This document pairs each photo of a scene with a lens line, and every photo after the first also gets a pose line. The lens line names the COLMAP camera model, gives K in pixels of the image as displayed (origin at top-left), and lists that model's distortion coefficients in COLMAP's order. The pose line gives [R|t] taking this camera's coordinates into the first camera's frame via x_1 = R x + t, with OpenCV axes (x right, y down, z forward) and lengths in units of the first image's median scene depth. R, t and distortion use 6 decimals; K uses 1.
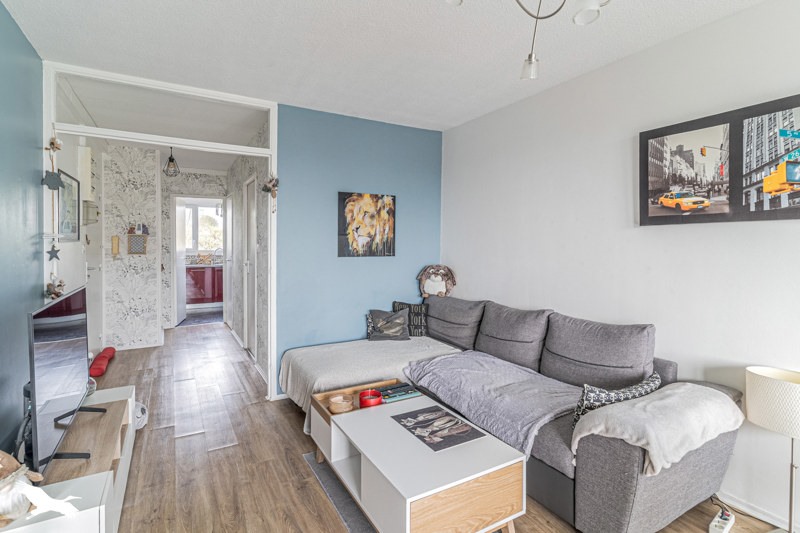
lens RADIAL K [[394.9, 0, 400.4], [0, 394.9, 247.4], [0, 0, 1]] dist [0.000716, -0.000018]
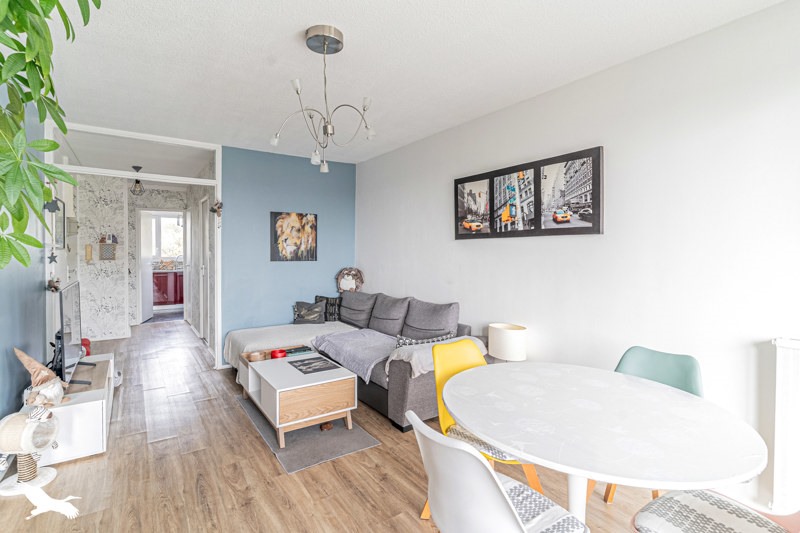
lens RADIAL K [[409.5, 0, 401.5], [0, 409.5, 256.3], [0, 0, 1]] dist [-0.000537, -0.000407]
pose [[0.998388, -0.001008, 0.056745, 0.259846], [0.000769, 0.999991, 0.004232, 0.002645], [-0.056749, -0.004181, 0.998380, -0.498702]]
